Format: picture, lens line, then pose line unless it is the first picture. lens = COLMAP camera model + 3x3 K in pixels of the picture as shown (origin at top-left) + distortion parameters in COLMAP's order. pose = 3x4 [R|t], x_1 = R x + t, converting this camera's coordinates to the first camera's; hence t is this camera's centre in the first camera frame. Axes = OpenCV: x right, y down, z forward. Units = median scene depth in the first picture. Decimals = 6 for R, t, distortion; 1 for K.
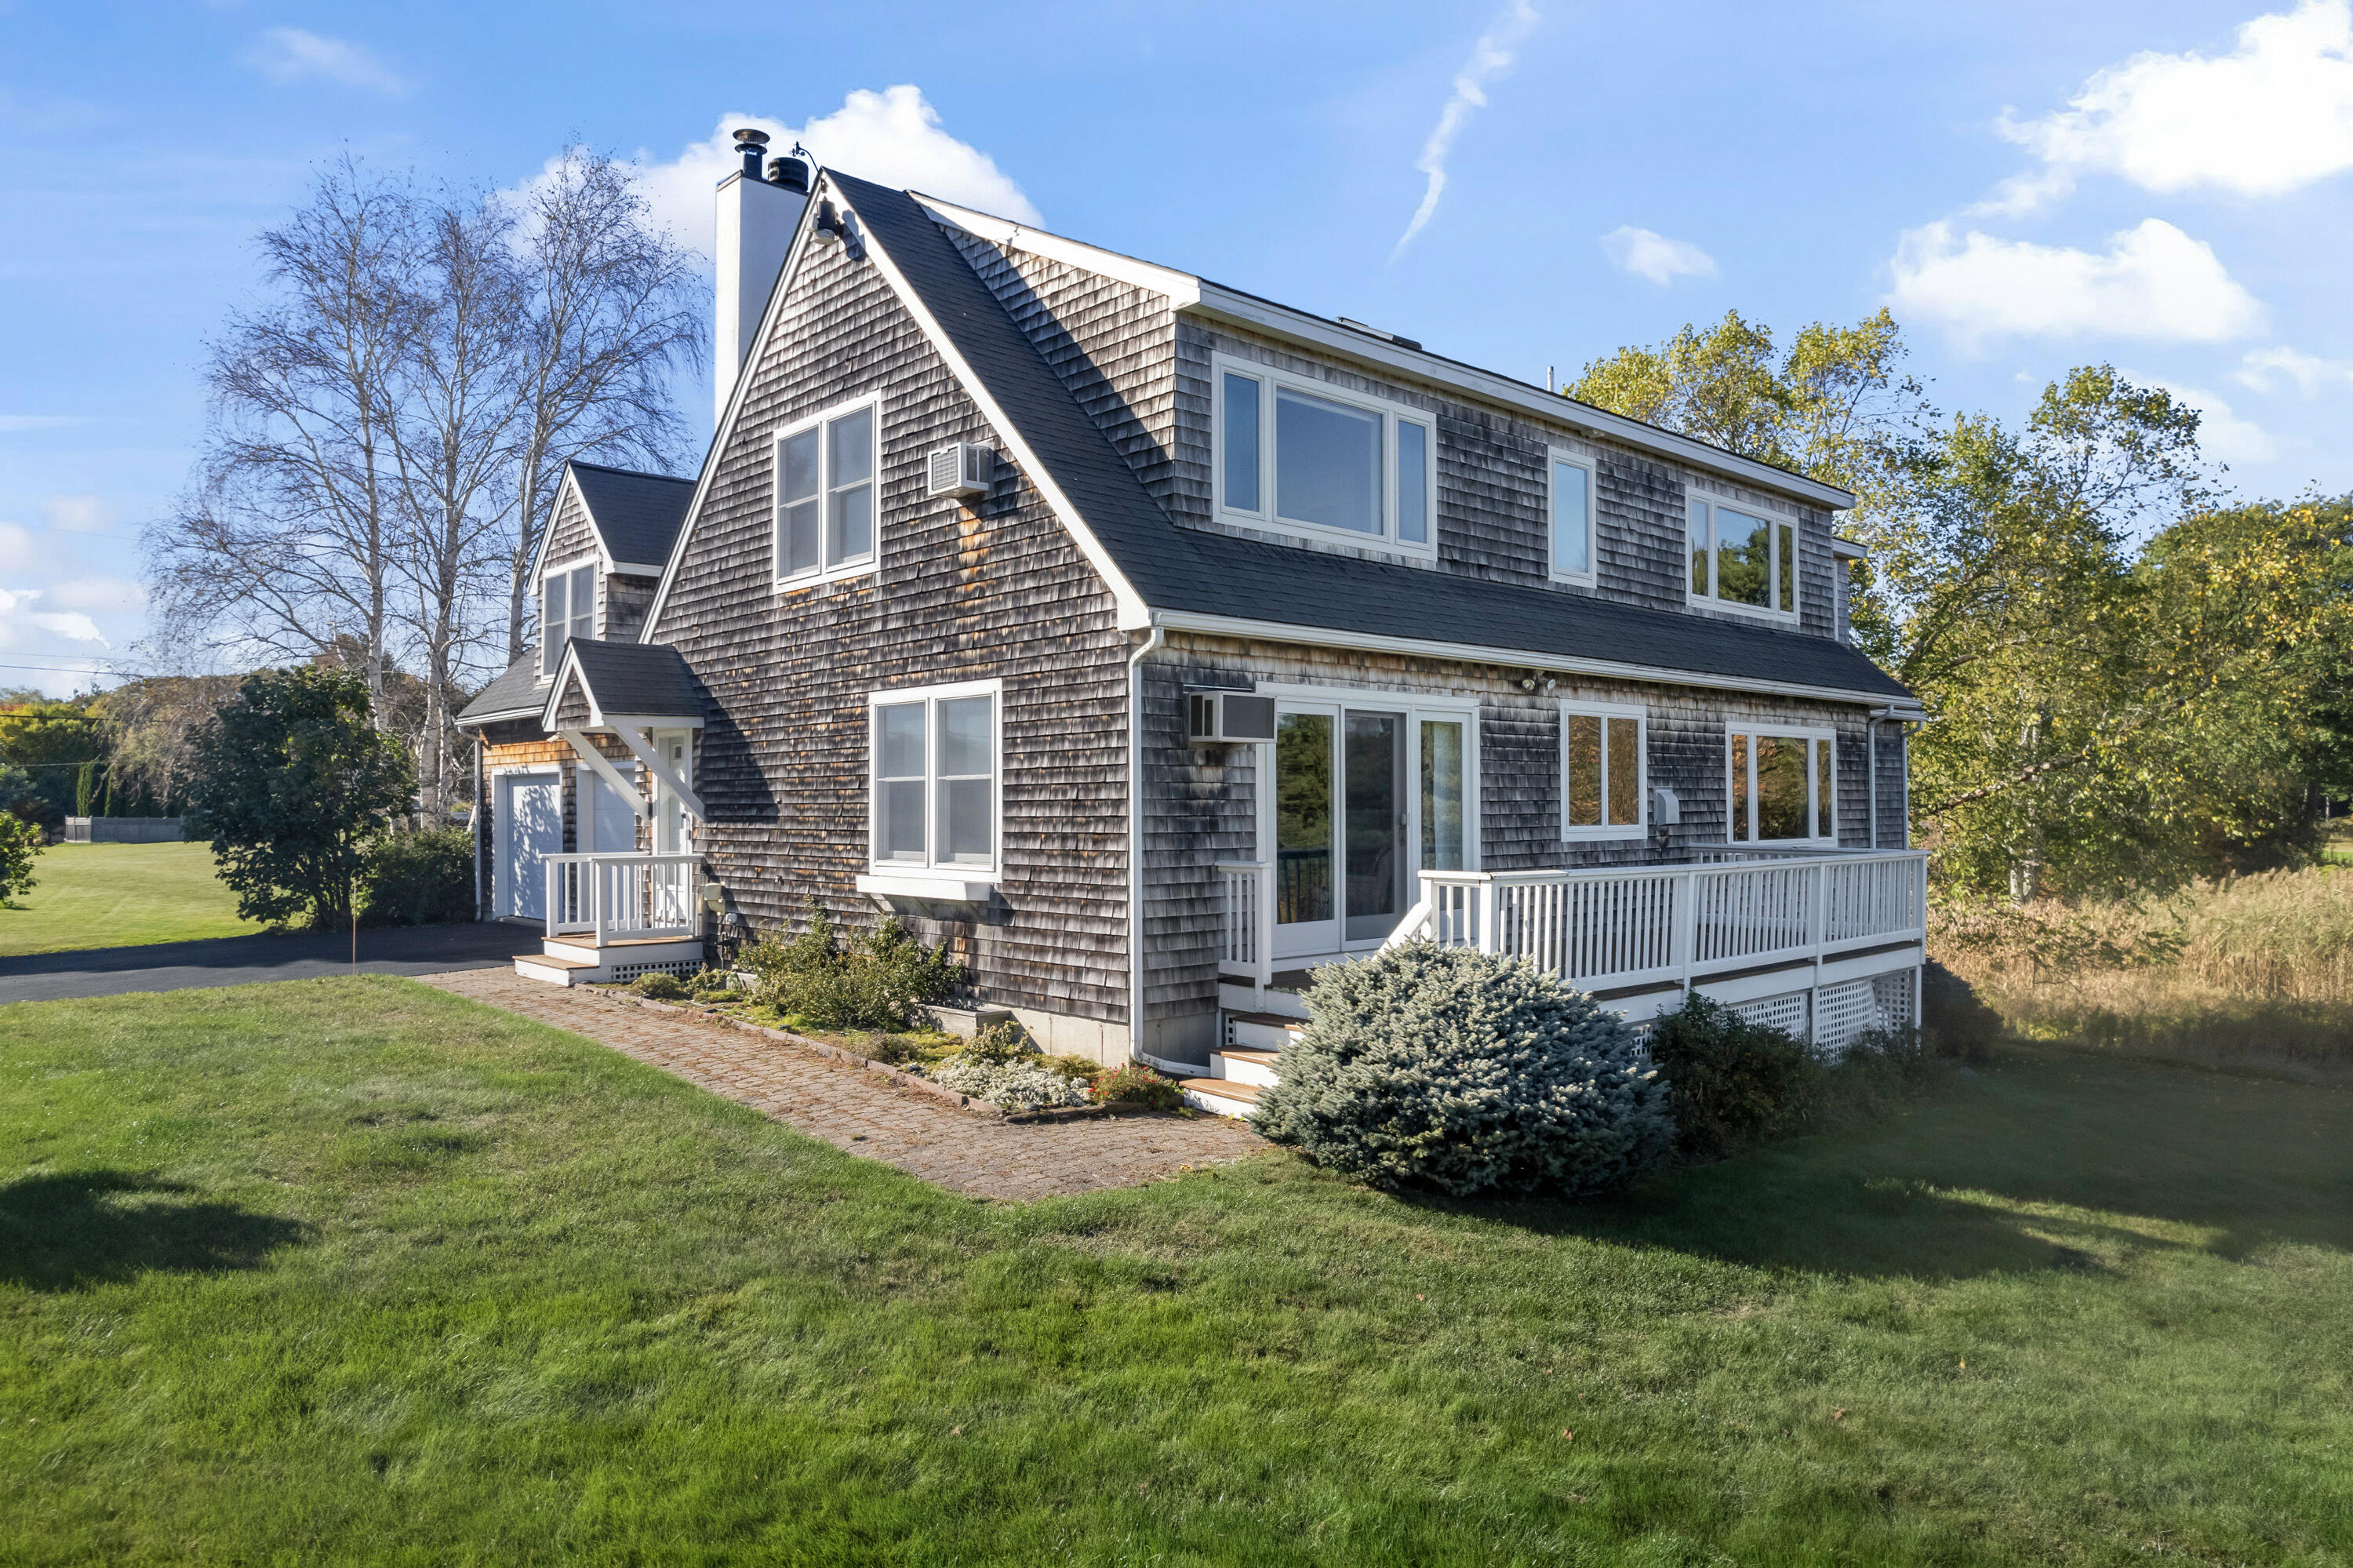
lens RADIAL K [[1488.3, 0, 1174.4], [0, 1488.3, 784.0], [0, 0, 1]] dist [-0.034957, 0.014439]
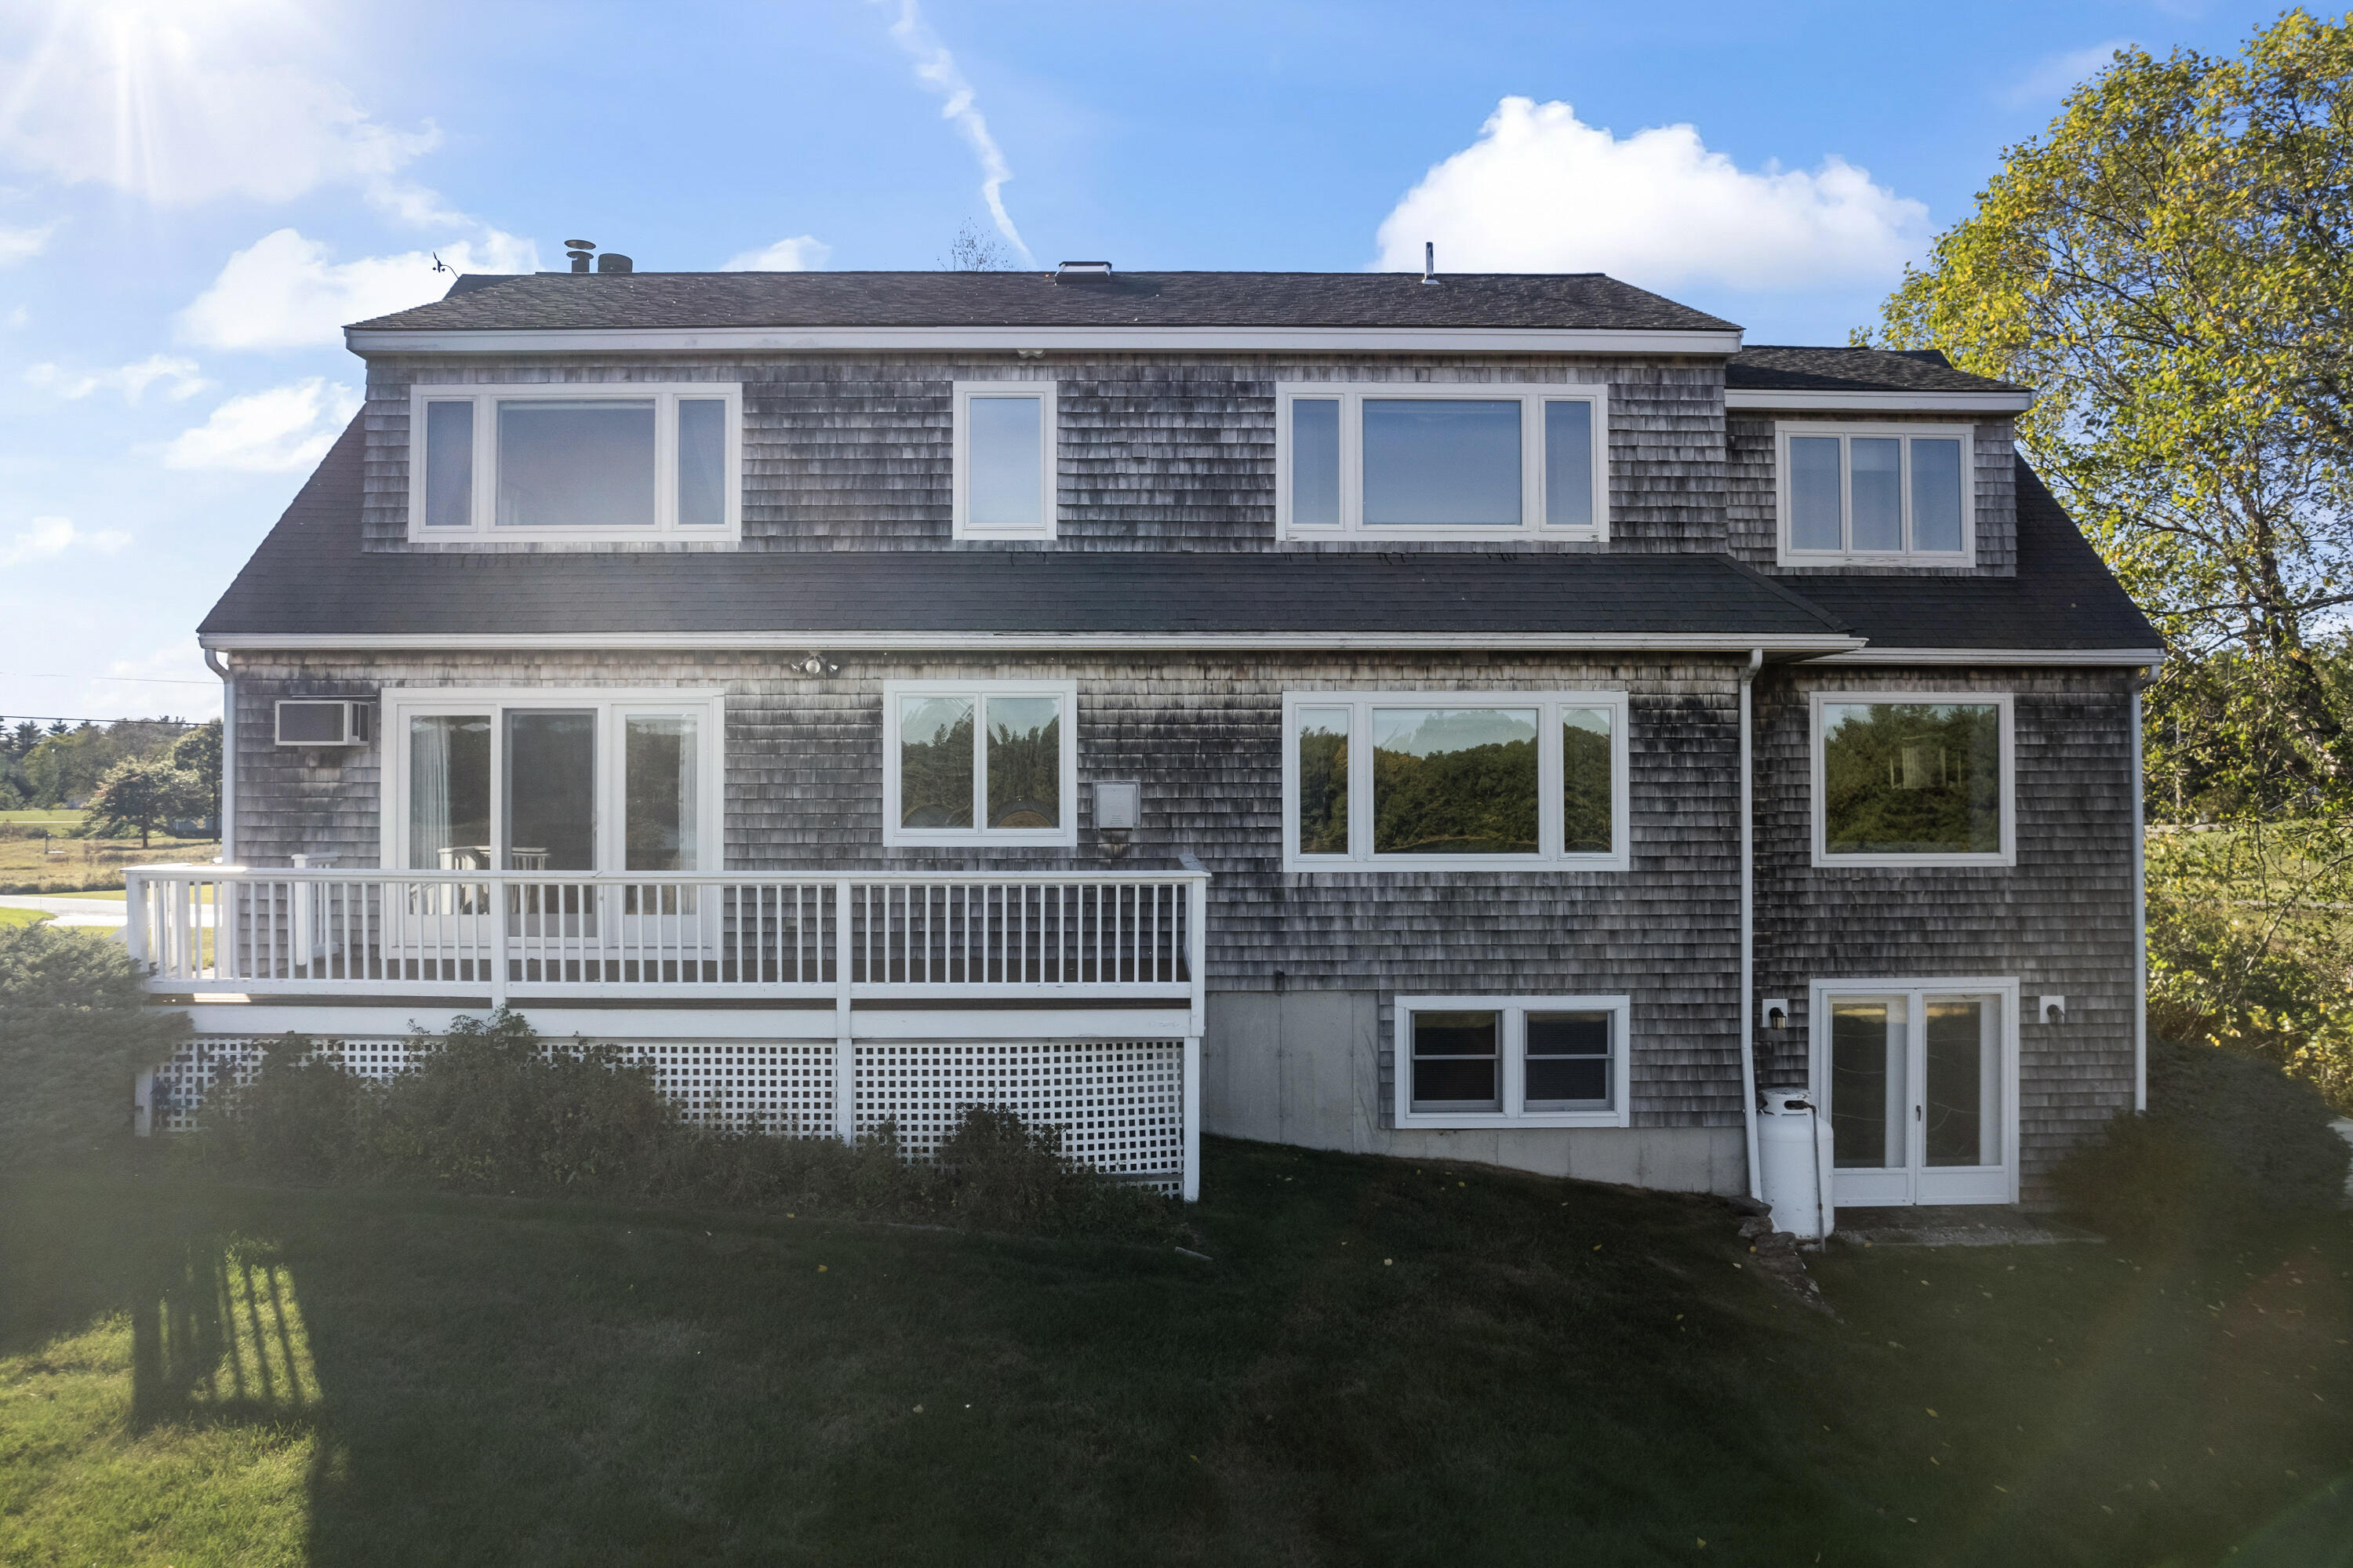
lens RADIAL K [[1488.3, 0, 1174.3], [0, 1488.3, 788.9], [0, 0, 1]] dist [-0.034957, 0.014439]
pose [[0.742688, -0.000372, -0.669637, 1.083403], [0.007143, 0.999947, 0.007366, 0.000419], [0.669599, -0.010254, 0.742652, 0.530278]]
